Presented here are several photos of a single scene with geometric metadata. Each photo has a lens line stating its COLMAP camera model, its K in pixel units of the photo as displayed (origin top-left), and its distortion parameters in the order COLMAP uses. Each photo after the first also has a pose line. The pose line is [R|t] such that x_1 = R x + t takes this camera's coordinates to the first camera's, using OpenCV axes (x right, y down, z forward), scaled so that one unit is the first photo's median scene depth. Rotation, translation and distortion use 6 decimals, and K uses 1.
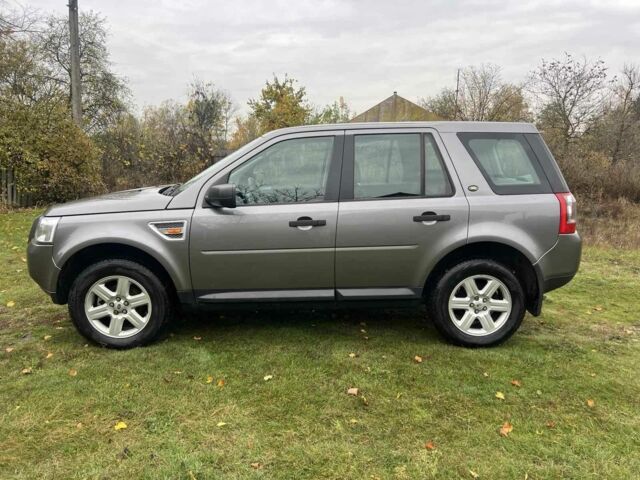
lens RADIAL K [[469.7, 0, 320.0], [0, 469.7, 240.0], [0, 0, 1]] dist [0.022212, -0.000781]
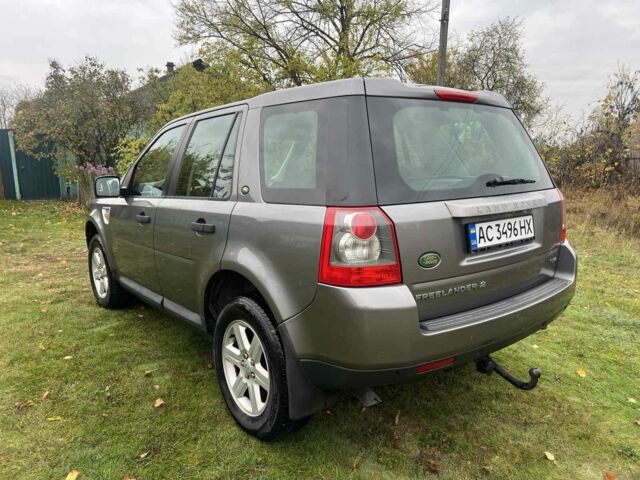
lens RADIAL K [[469.7, 0, 320.0], [0, 469.7, 240.0], [0, 0, 1]] dist [0.022212, -0.000781]
pose [[0.628396, 0.122522, -0.768184, 0.890771], [-0.130173, 0.990156, 0.051441, -0.085556], [0.766925, 0.067671, 0.638159, 0.651780]]
